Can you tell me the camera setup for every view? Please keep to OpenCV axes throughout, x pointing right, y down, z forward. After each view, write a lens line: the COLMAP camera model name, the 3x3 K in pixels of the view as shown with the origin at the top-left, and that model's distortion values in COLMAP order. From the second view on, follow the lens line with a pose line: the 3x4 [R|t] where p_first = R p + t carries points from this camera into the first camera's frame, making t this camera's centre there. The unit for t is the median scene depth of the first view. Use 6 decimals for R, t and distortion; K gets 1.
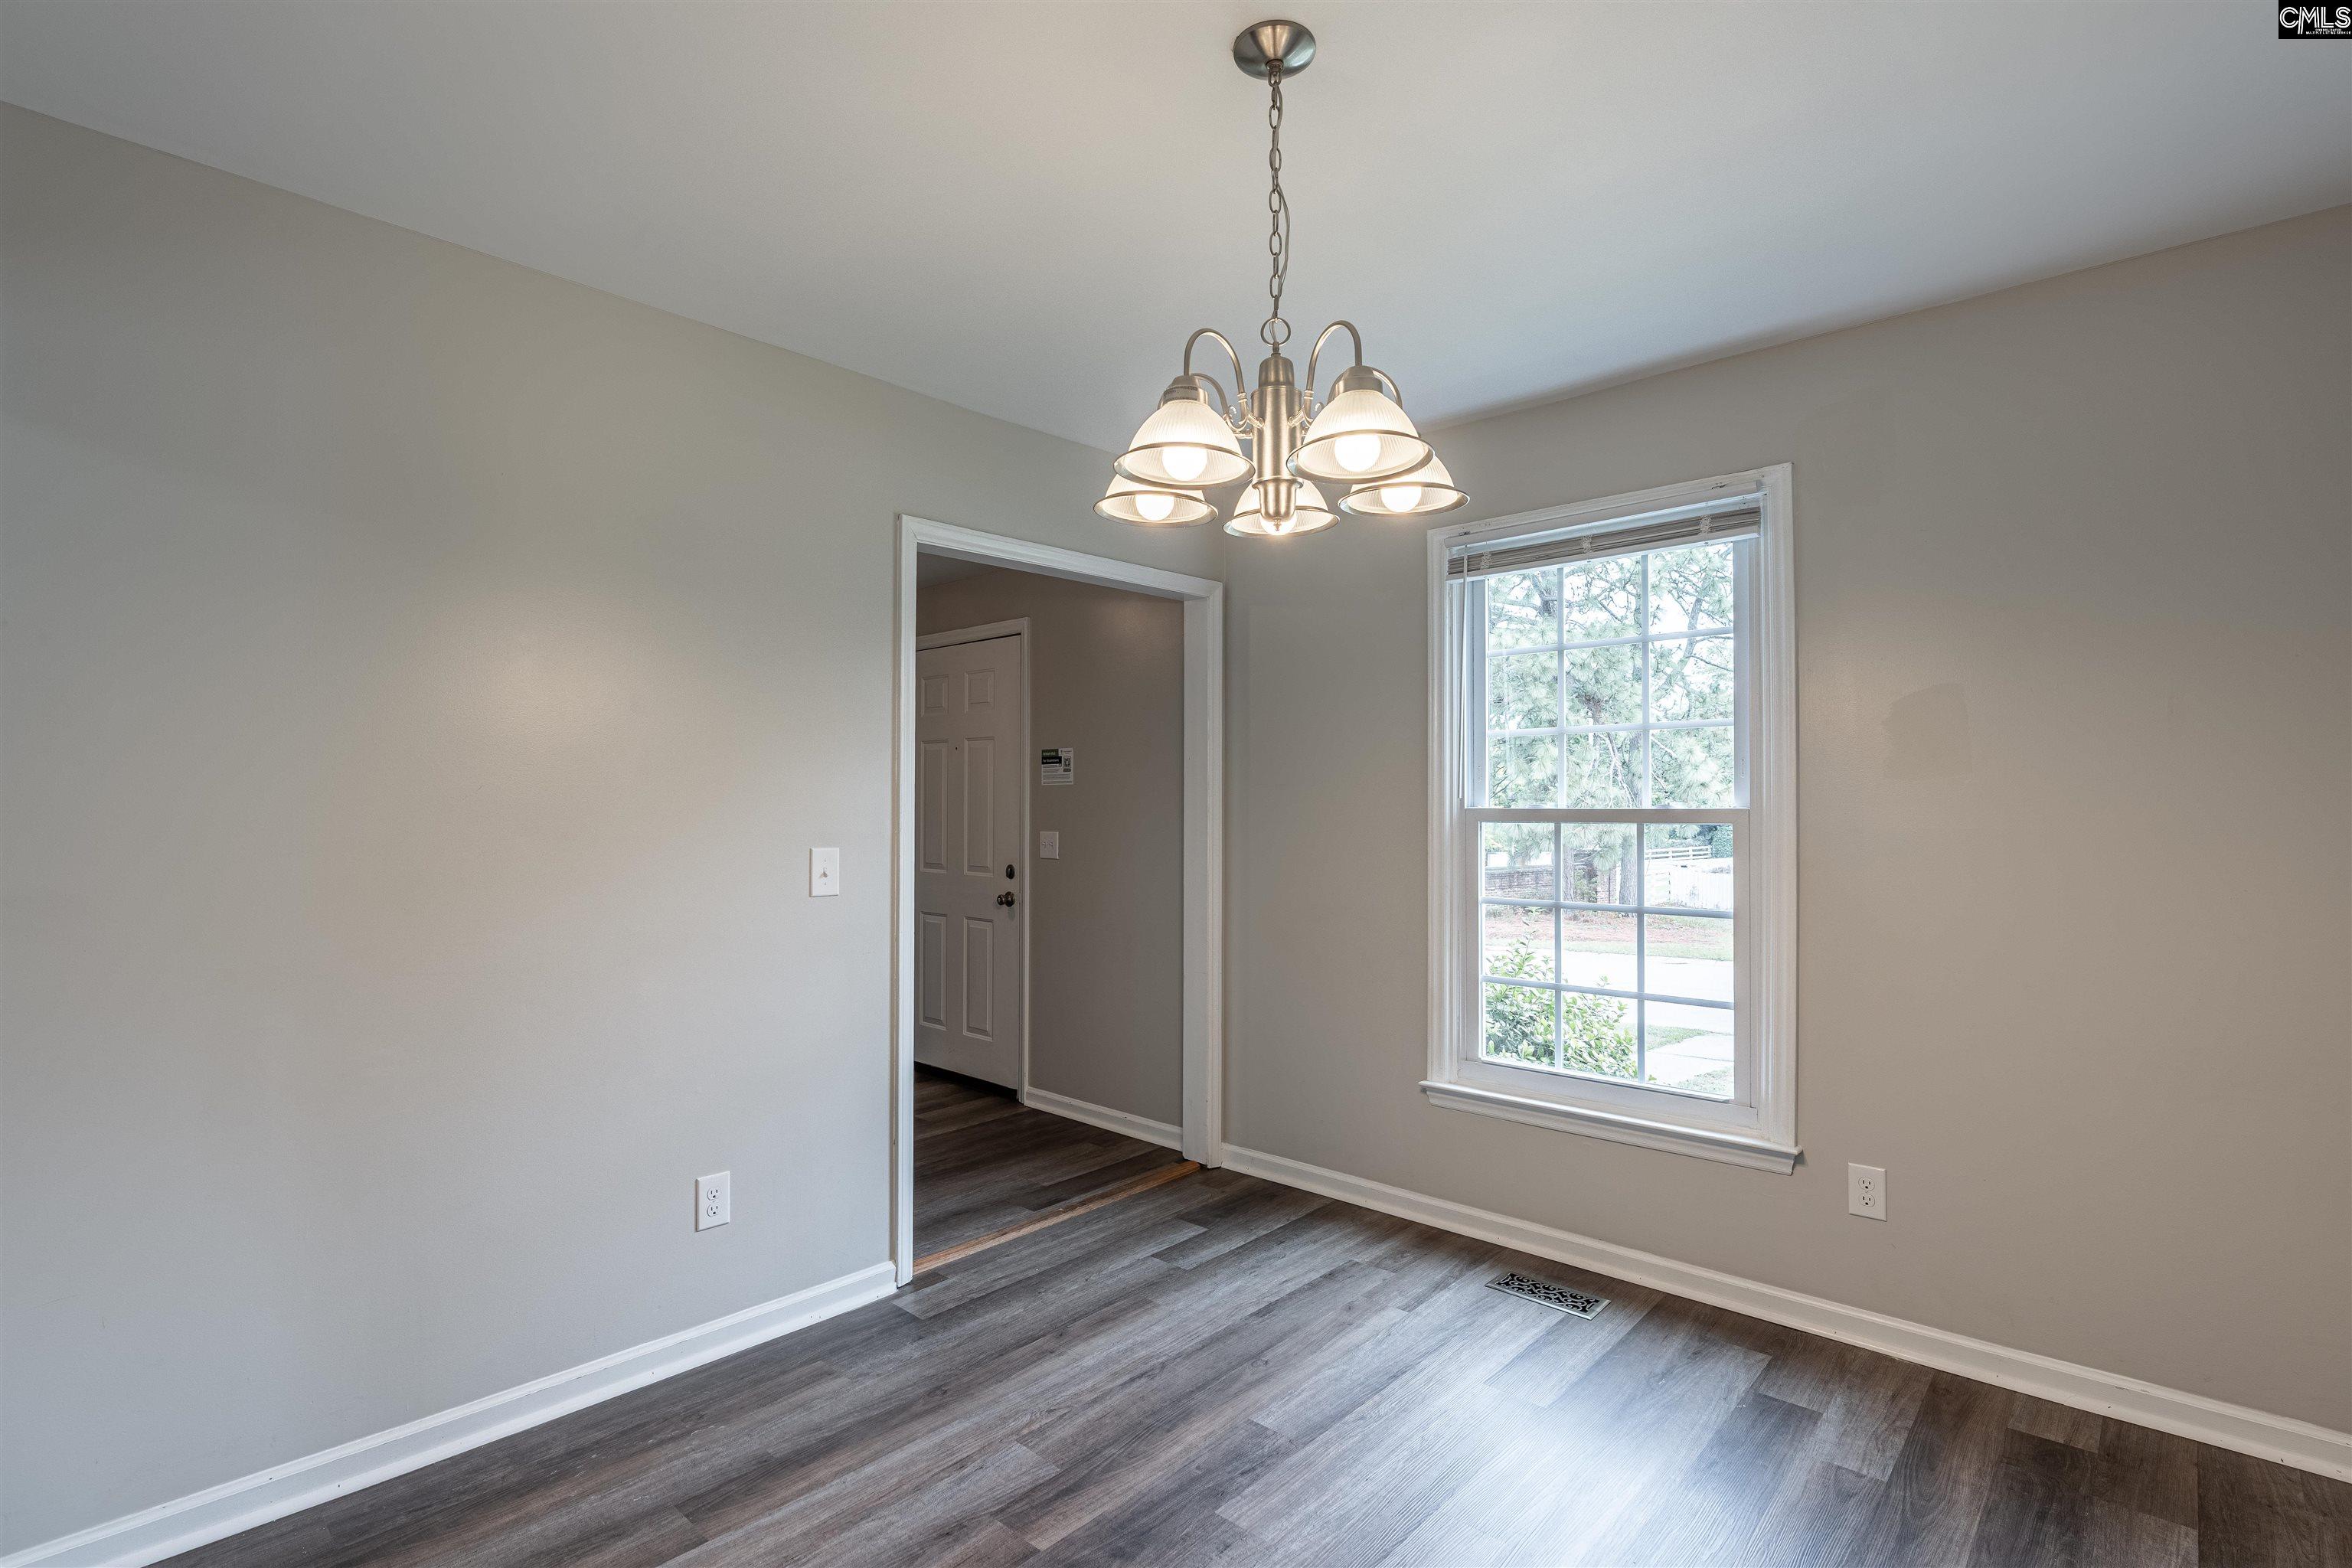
lens RADIAL K [[1102.3, 0, 1176.0], [0, 1102.3, 784.0], [0, 0, 1]] dist [-0.019485, 0.000126]
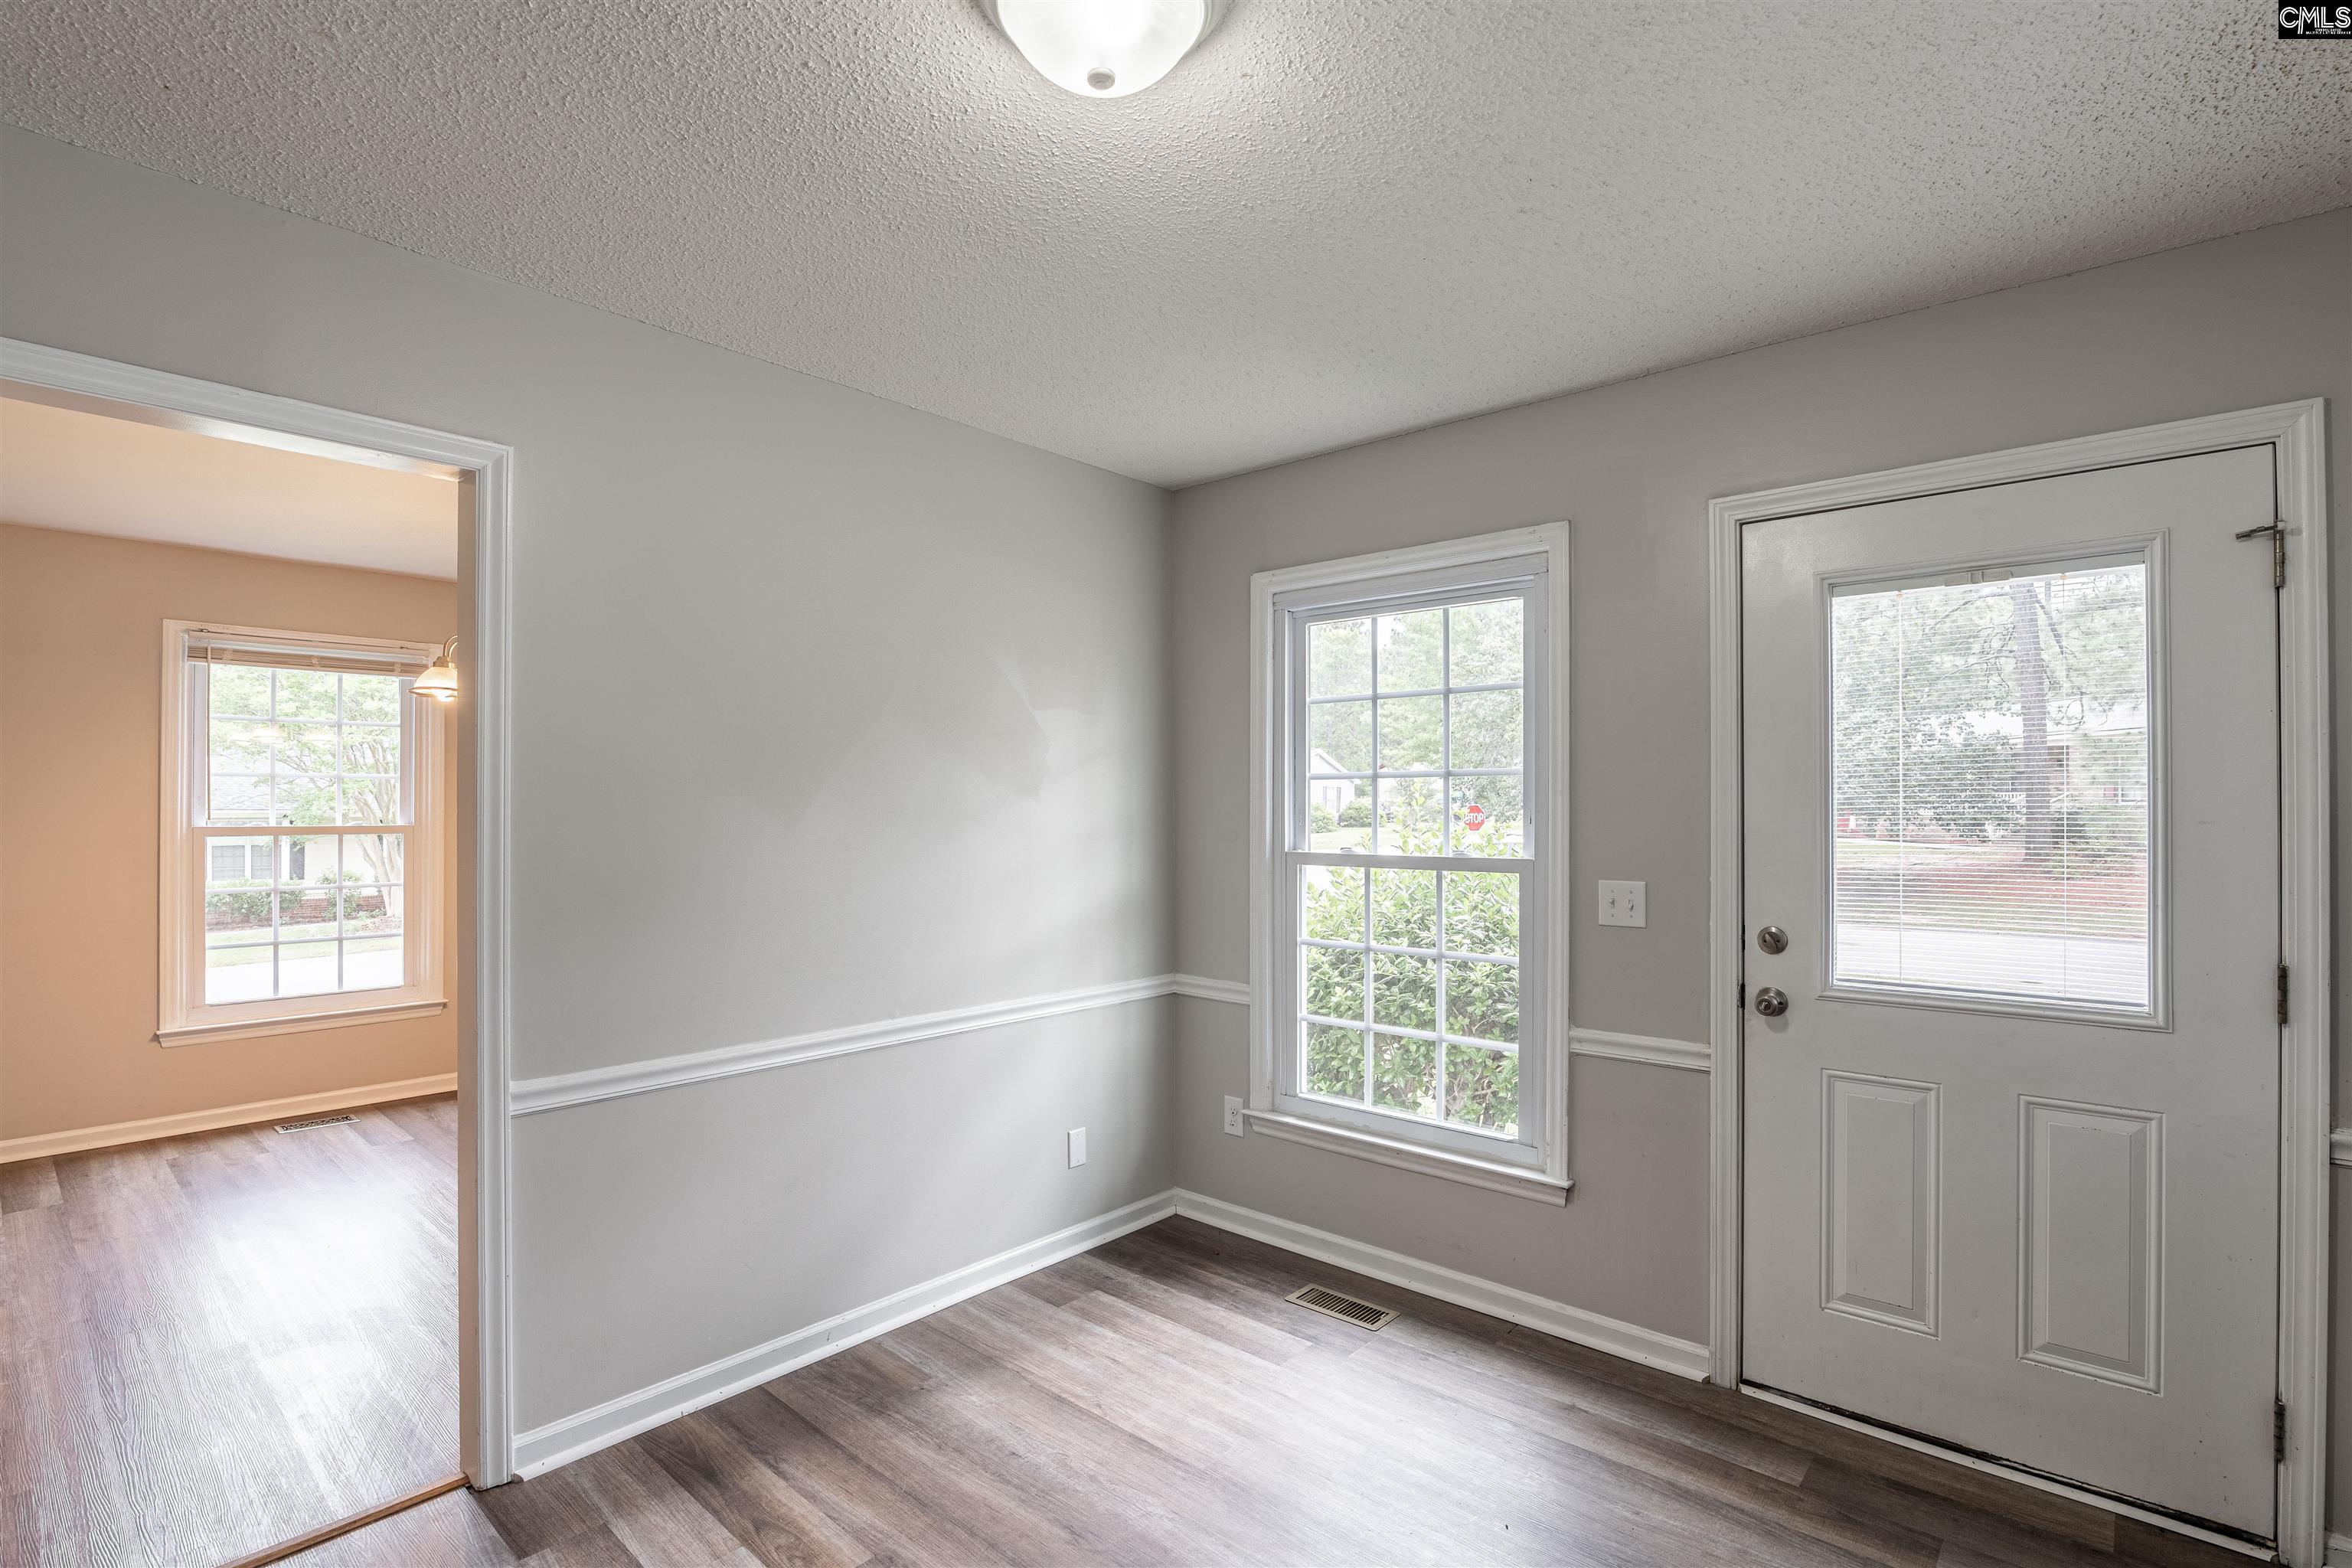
lens RADIAL K [[1104.0, 0, 1171.9], [0, 1104.0, 800.7], [0, 0, 1]] dist [-0.012593, -0.000117]
pose [[-0.014327, 0.004778, 0.999886, -1.323256], [-0.017655, 0.999831, -0.005031, -0.031209], [-0.999741, -0.017725, -0.014240, -0.244994]]
